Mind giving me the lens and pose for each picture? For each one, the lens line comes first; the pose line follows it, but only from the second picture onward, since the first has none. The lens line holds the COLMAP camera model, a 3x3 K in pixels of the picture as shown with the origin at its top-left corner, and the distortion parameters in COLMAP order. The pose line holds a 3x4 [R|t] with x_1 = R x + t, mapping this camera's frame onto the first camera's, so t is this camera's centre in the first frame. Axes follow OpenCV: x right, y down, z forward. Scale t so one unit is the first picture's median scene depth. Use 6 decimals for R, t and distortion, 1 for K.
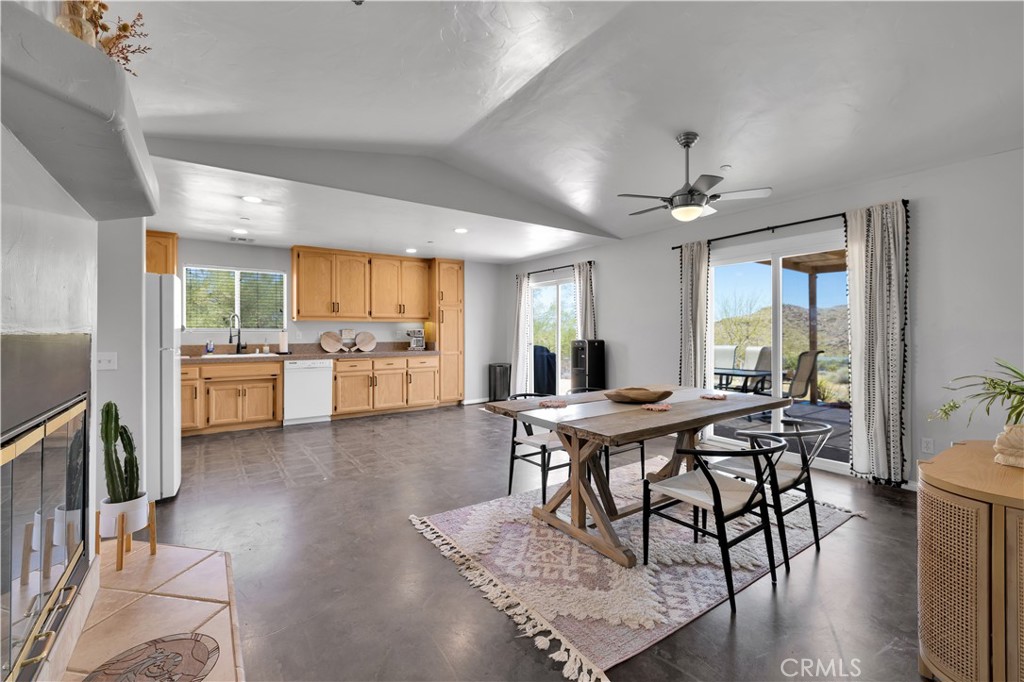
lens RADIAL K [[431.0, 0, 503.8], [0, 431.0, 333.0], [0, 0, 1]] dist [0.002956, 0.000821]
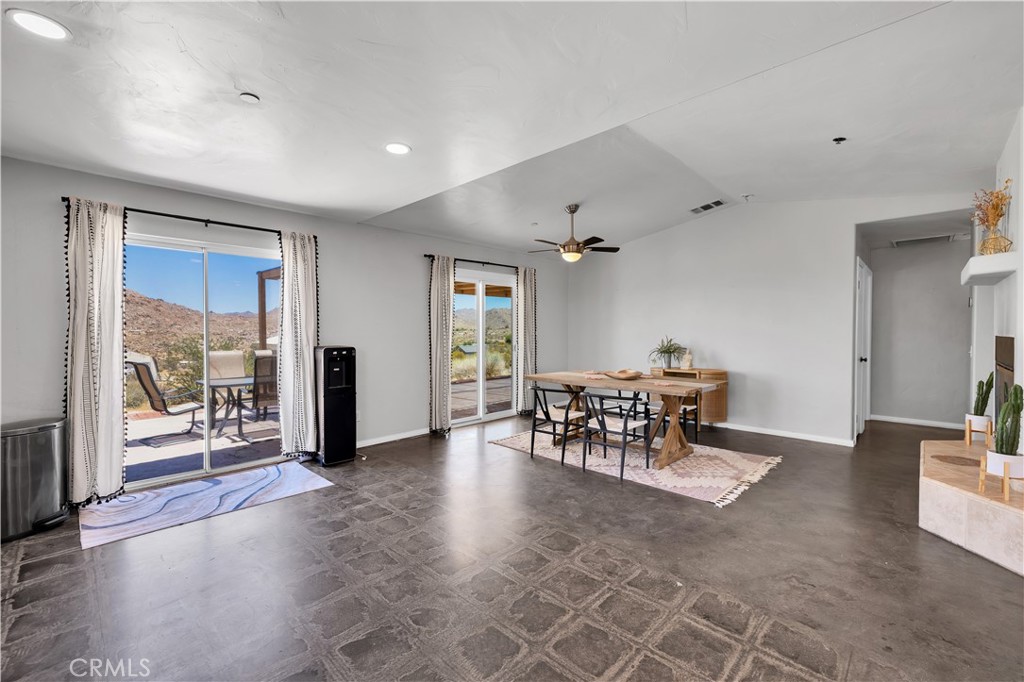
lens RADIAL K [[431.0, 0, 506.8], [0, 431.0, 334.4], [0, 0, 1]] dist [0.002956, 0.000821]
pose [[-0.192881, -0.005514, 0.981207, -0.530193], [0.003333, 0.999975, 0.006274, -0.007243], [-0.981216, 0.004481, -0.192858, 0.781181]]
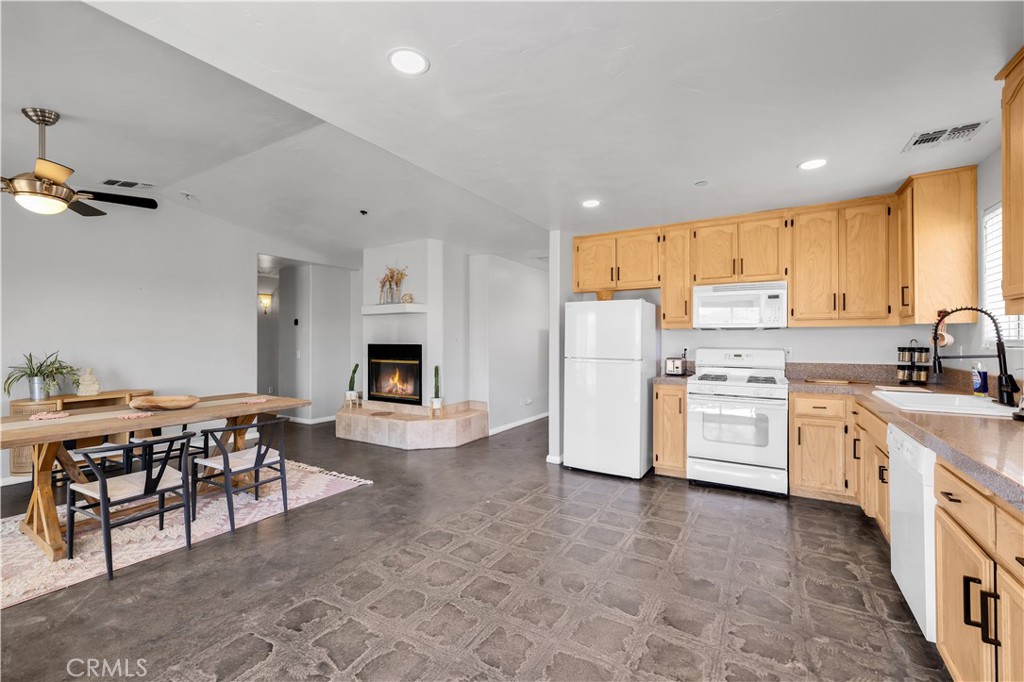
lens RADIAL K [[431.0, 0, 508.6], [0, 431.0, 335.2], [0, 0, 1]] dist [0.002956, 0.000821]
pose [[-0.912439, -0.001294, -0.409210, -0.023549], [0.001542, 0.999977, -0.006600, -0.012457], [0.409209, -0.006653, -0.912416, 1.088363]]
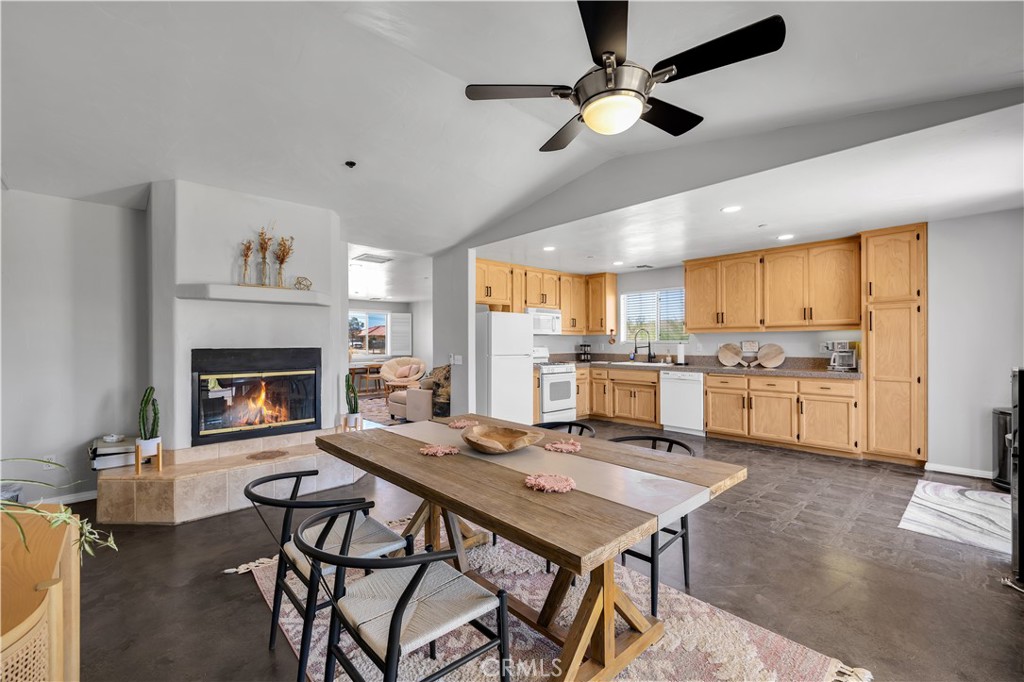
lens RADIAL K [[431.0, 0, 510.6], [0, 431.0, 345.4], [0, 0, 1]] dist [0.002956, 0.000821]
pose [[0.145788, 0.008149, -0.989282, 0.465087], [0.001210, 0.999964, 0.008415, -0.008266], [0.989315, -0.002424, 0.145773, 0.414186]]
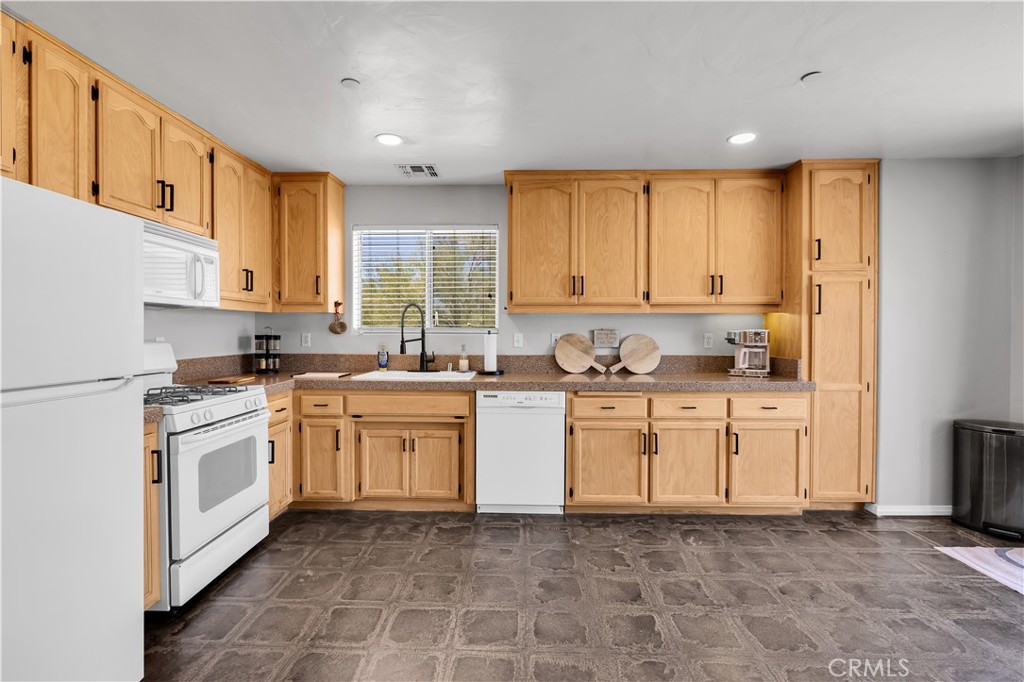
lens RADIAL K [[474.2, 0, 509.5], [0, 474.2, 335.6], [0, 0, 1]] dist [-0.008958, 0.001099]
pose [[0.807896, 0.010759, -0.589226, -0.128072], [-0.005237, 0.999925, 0.011078, -0.007056], [0.589301, -0.005863, 0.807892, 0.505744]]
